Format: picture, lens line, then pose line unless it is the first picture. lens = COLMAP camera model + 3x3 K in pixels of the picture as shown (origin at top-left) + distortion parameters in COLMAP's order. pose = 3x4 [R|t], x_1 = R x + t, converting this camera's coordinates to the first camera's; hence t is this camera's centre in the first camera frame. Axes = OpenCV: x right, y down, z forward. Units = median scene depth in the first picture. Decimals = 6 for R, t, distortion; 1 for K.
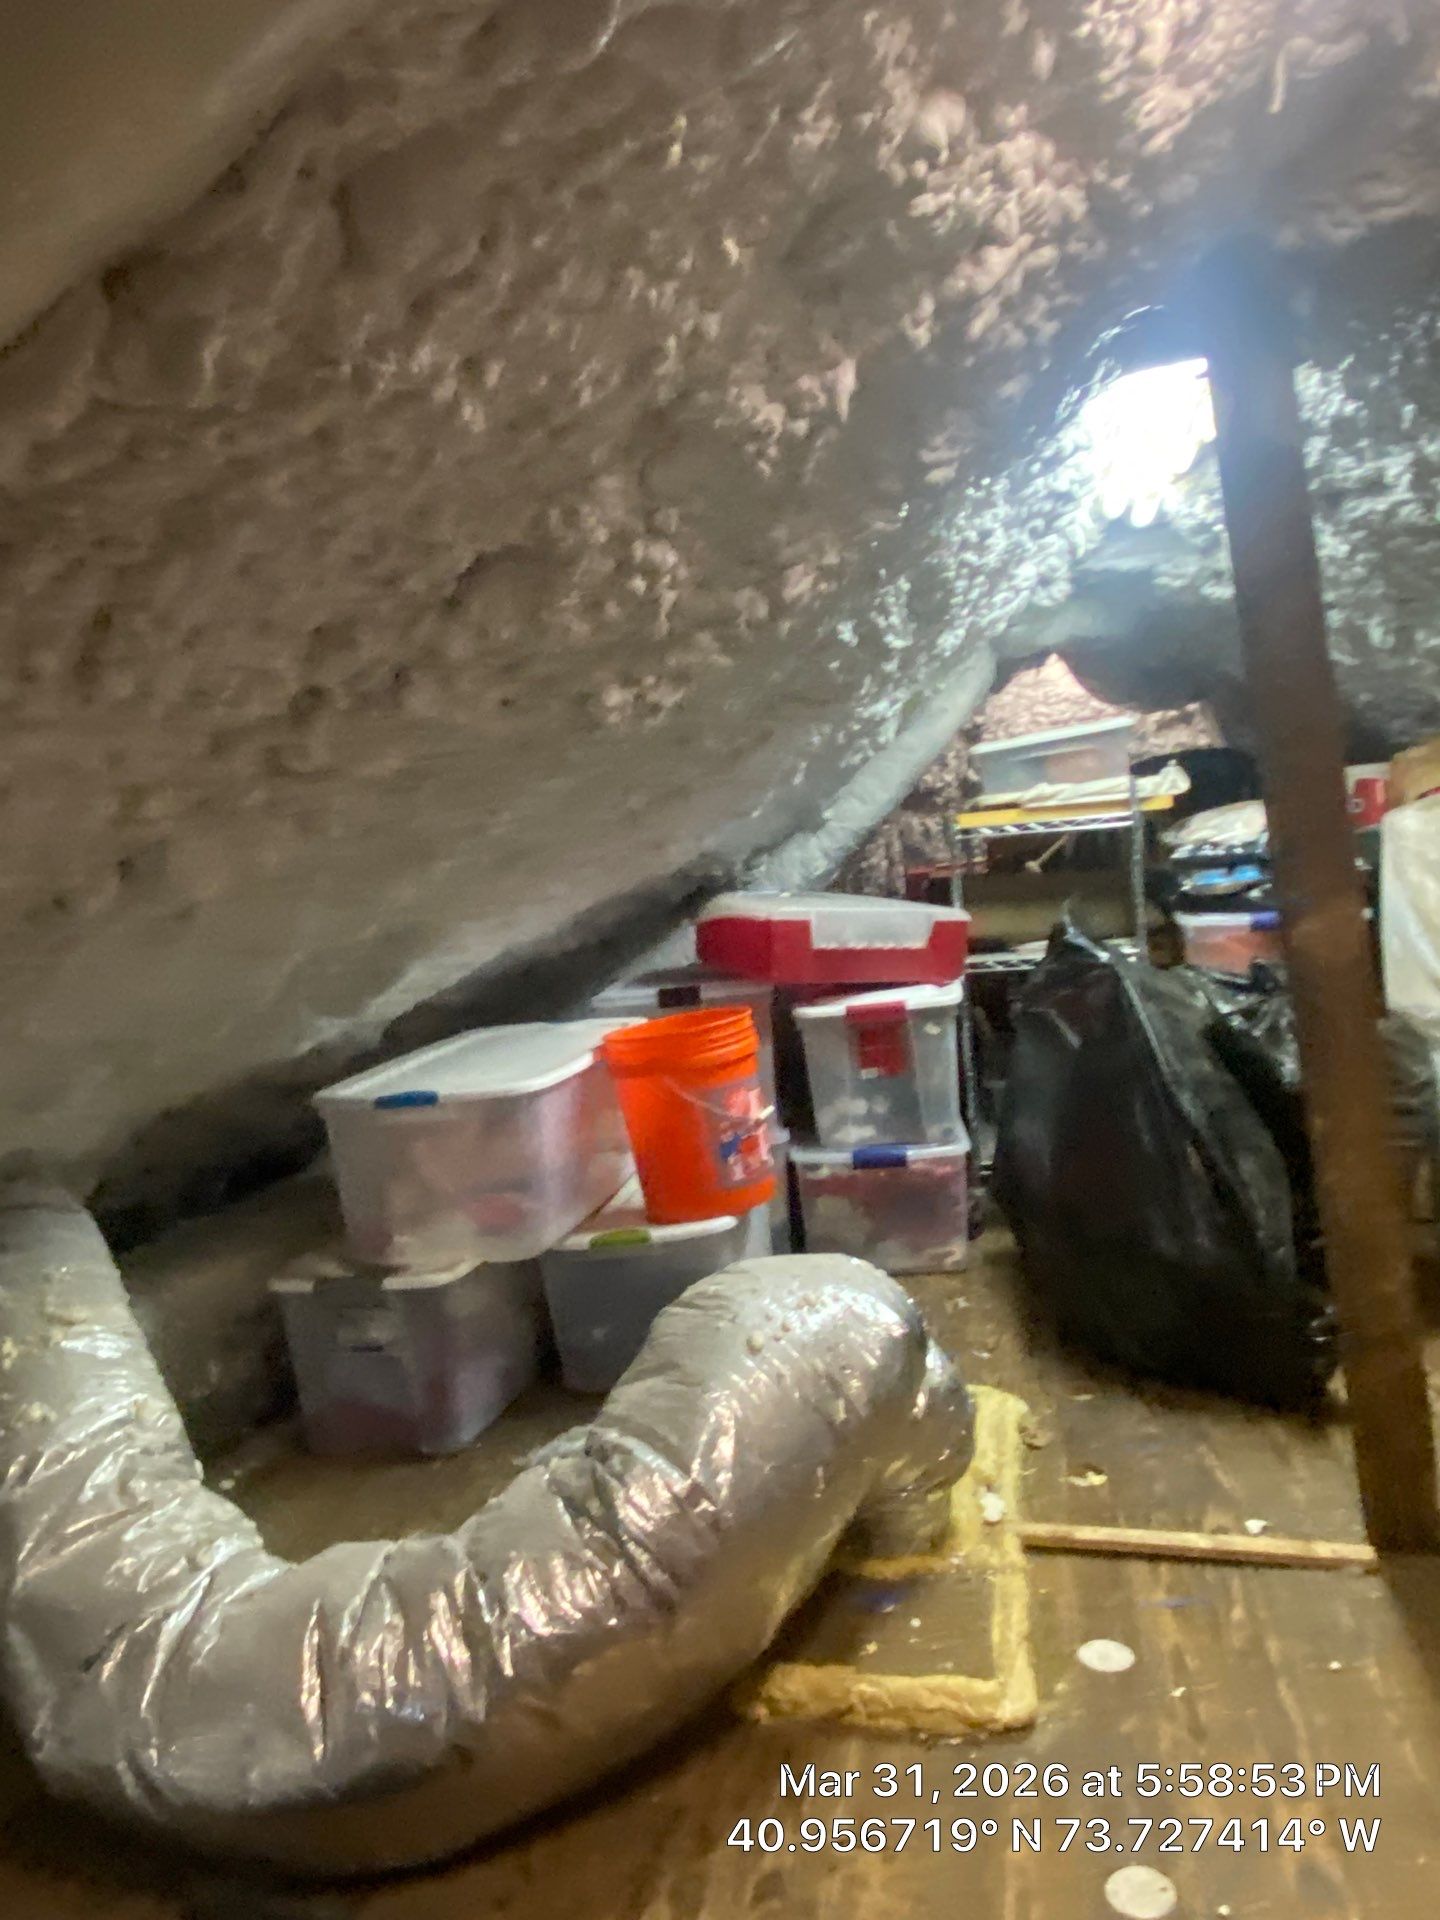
lens RADIAL K [[1265.8, 0, 726.7], [0, 1265.8, 984.9], [0, 0, 1]] dist [0.045540, -0.078904]
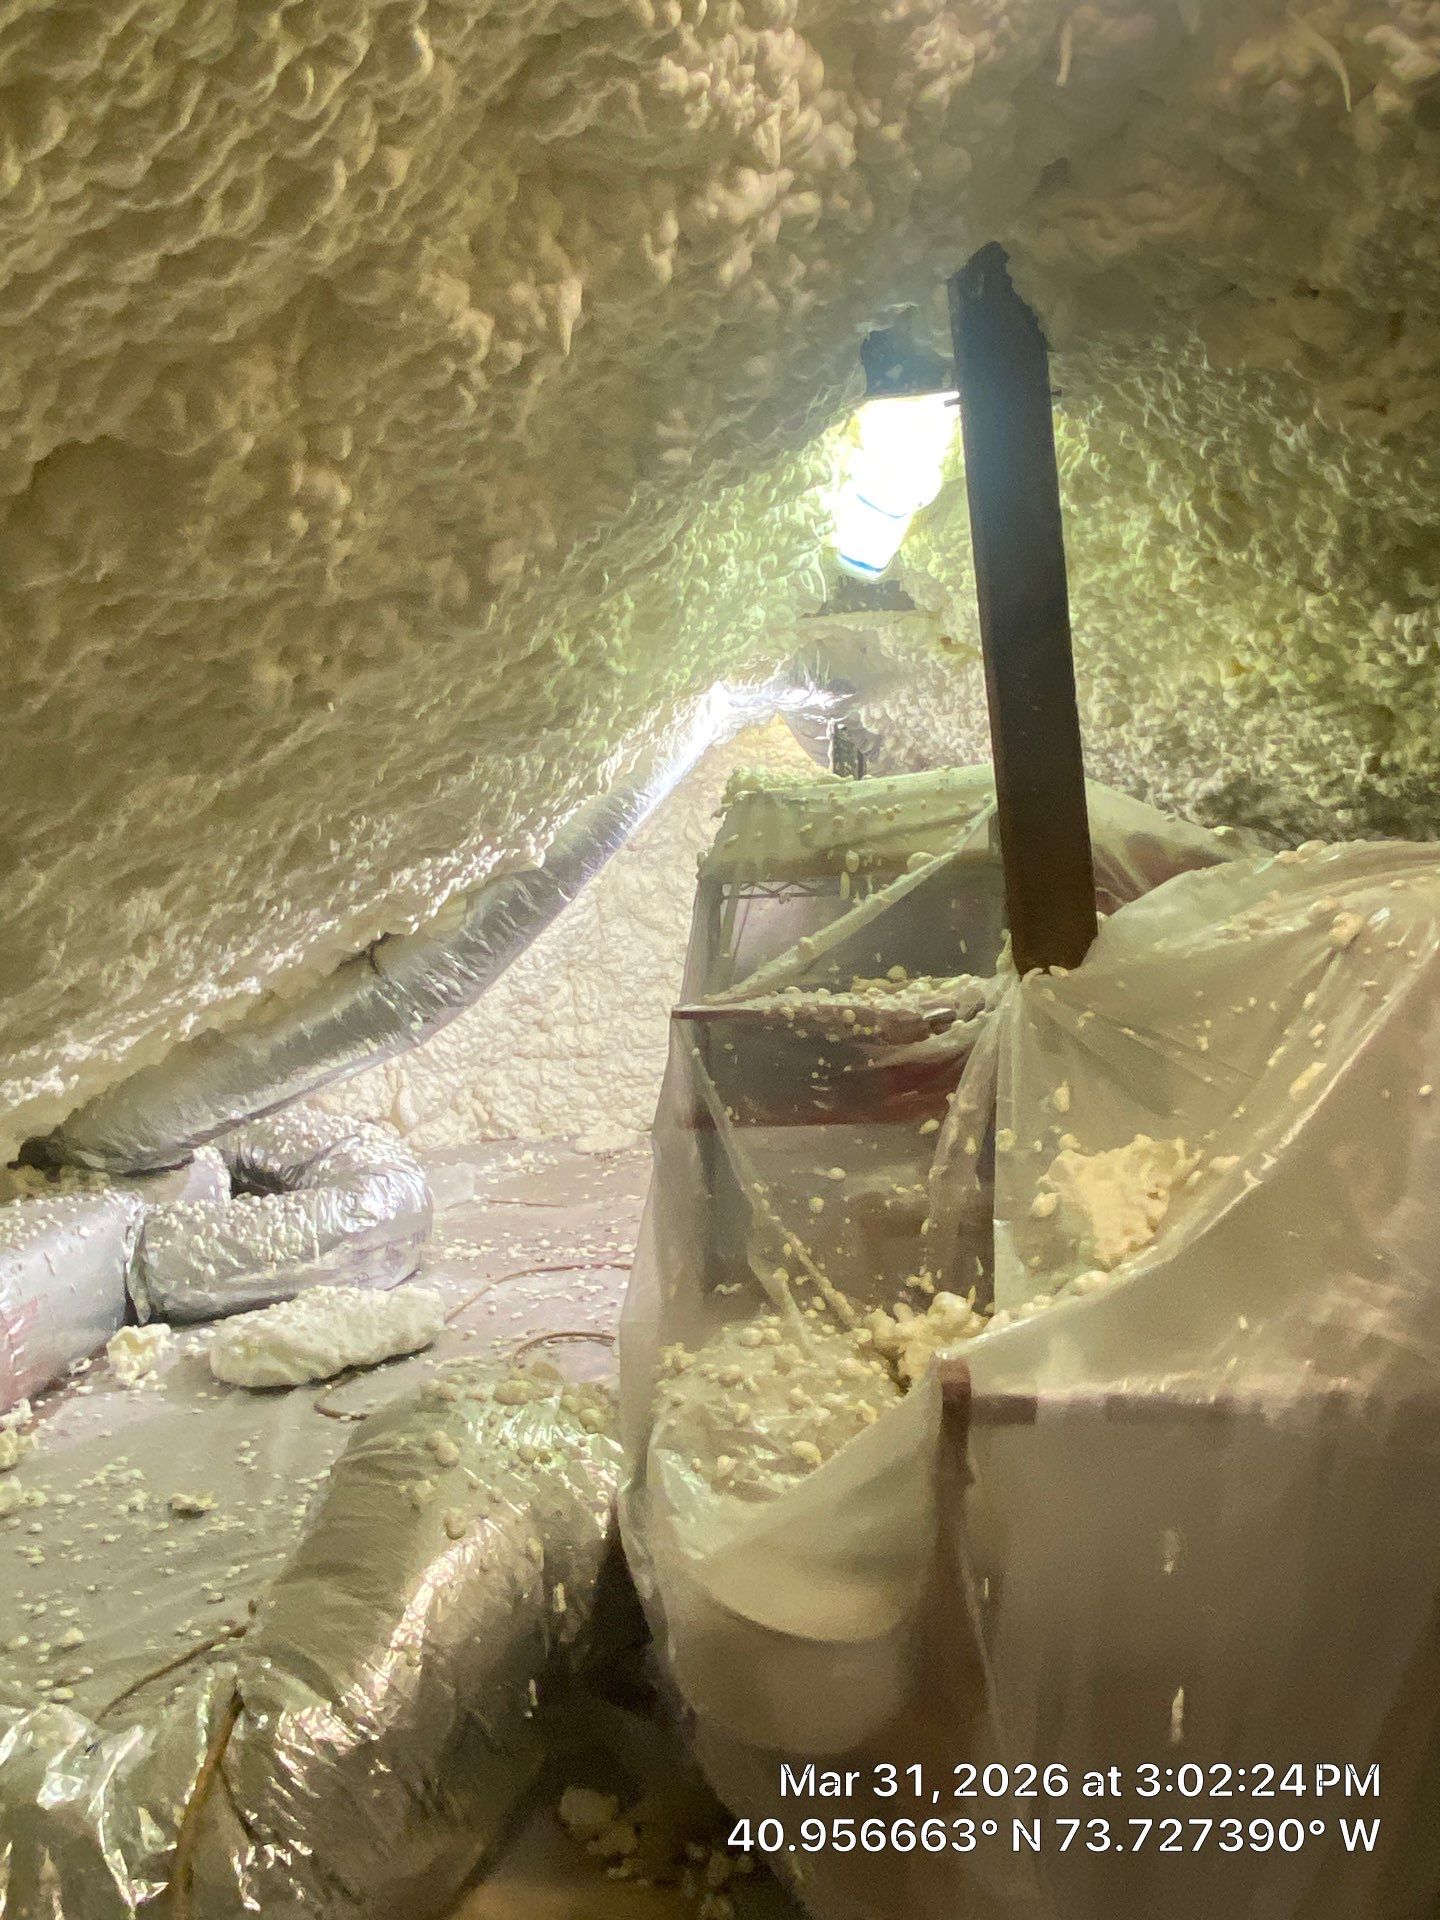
lens RADIAL K [[1255.2, 0, 709.0], [0, 1255.2, 1035.0], [0, 0, 1]] dist [0.004651, -0.037238]
pose [[0.976366, 0.028494, 0.214238, 0.016058], [-0.025153, 0.999516, -0.018305, 0.004998], [-0.214656, 0.012484, 0.976610, 0.151218]]
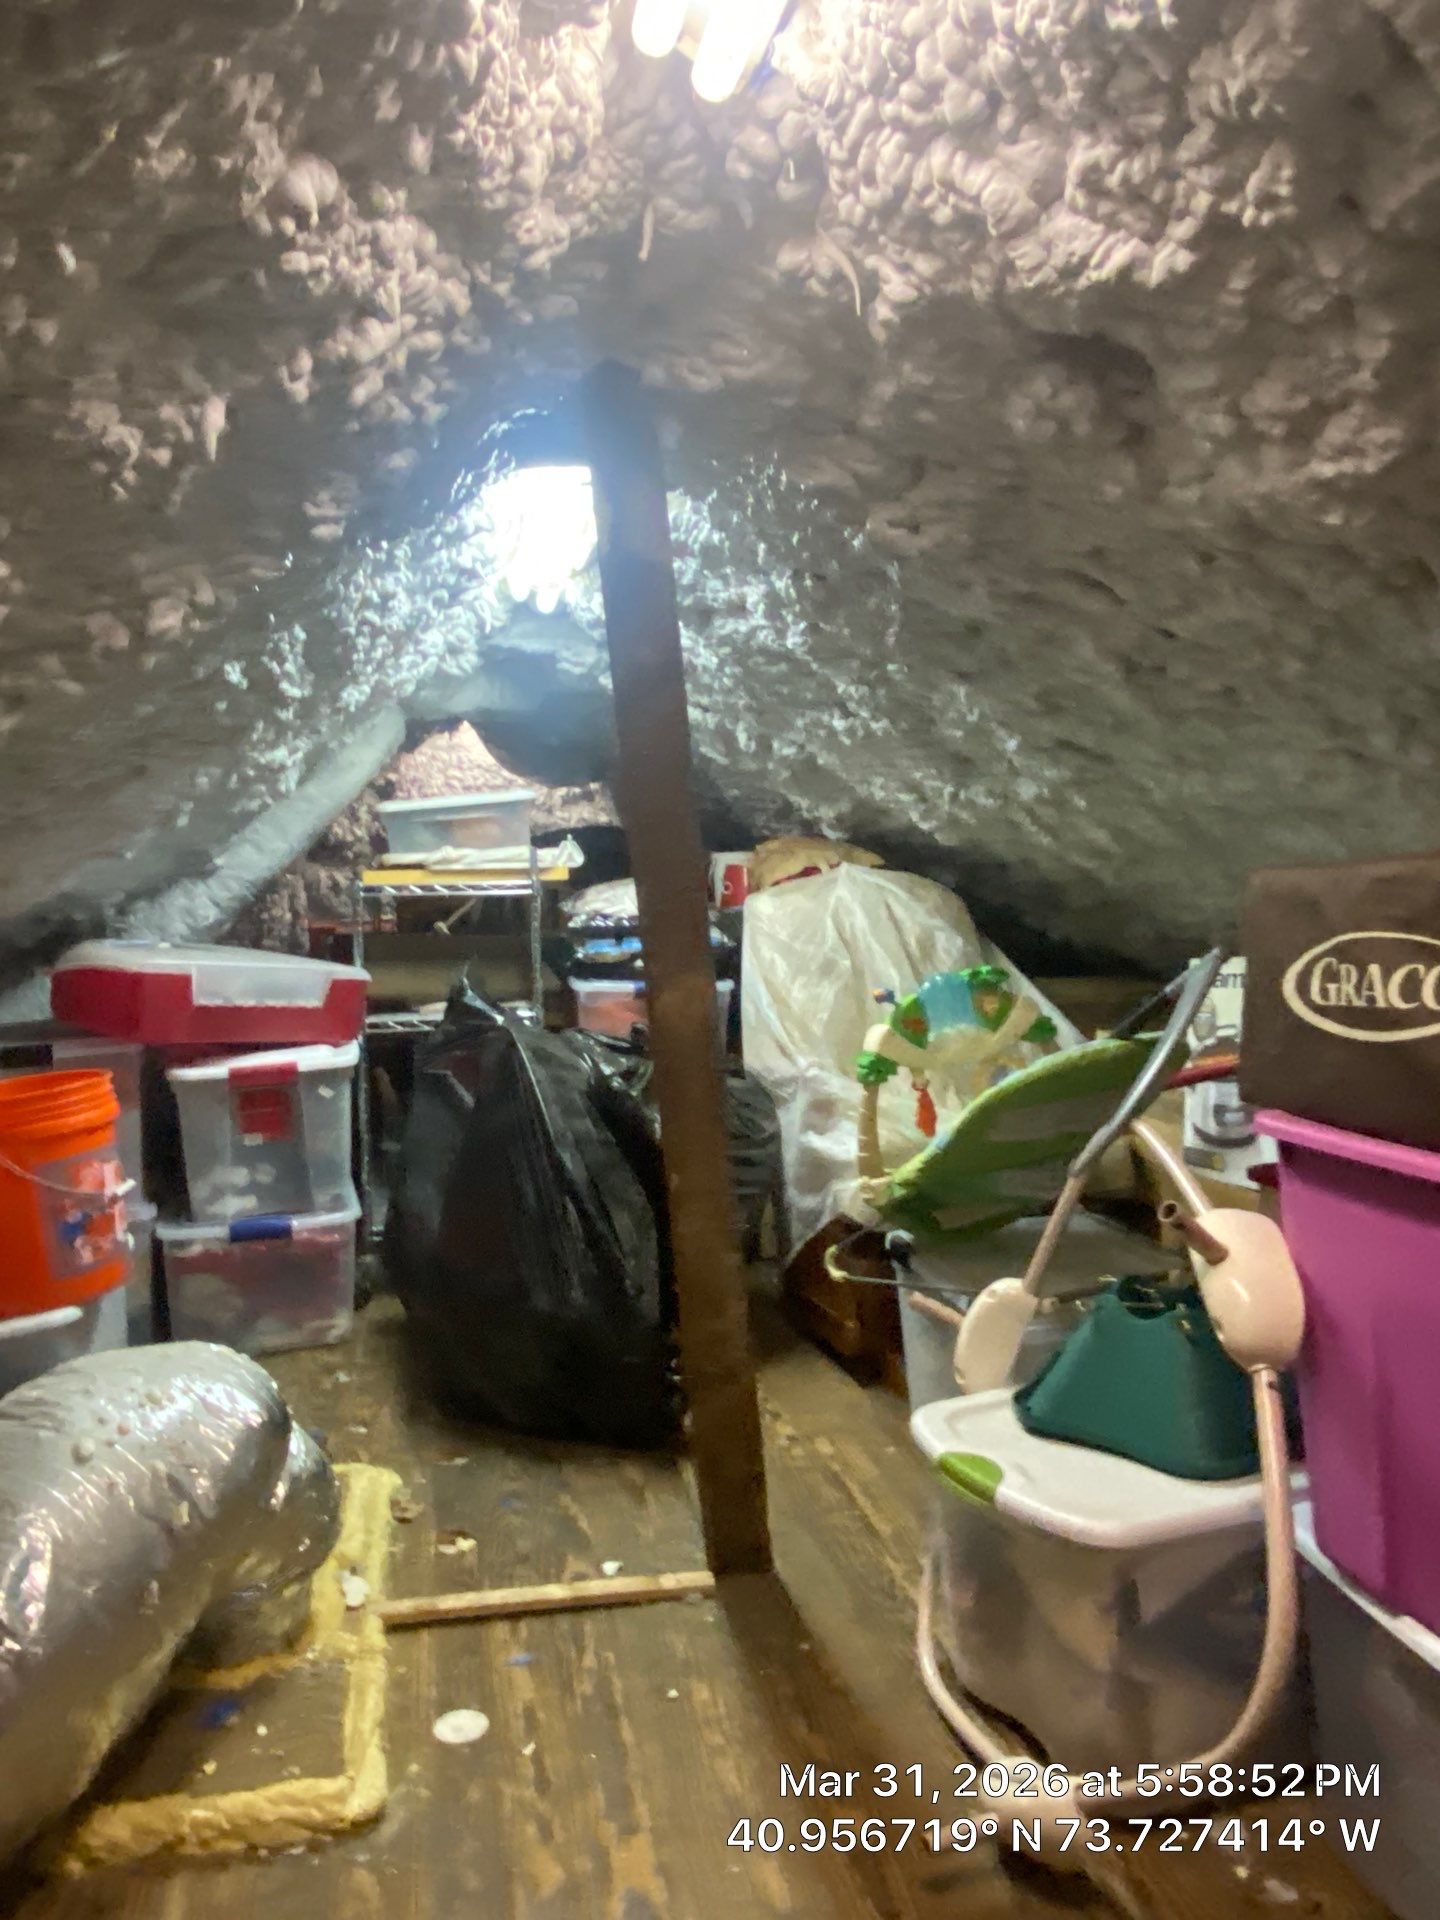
lens RADIAL K [[1265.8, 0, 726.7], [0, 1265.8, 984.9], [0, 0, 1]] dist [0.045540, -0.078904]
pose [[0.905516, 0.028735, 0.423338, 0.036216], [-0.010632, 0.998928, -0.045064, -0.007725], [-0.424179, 0.036305, 0.904850, -0.009173]]
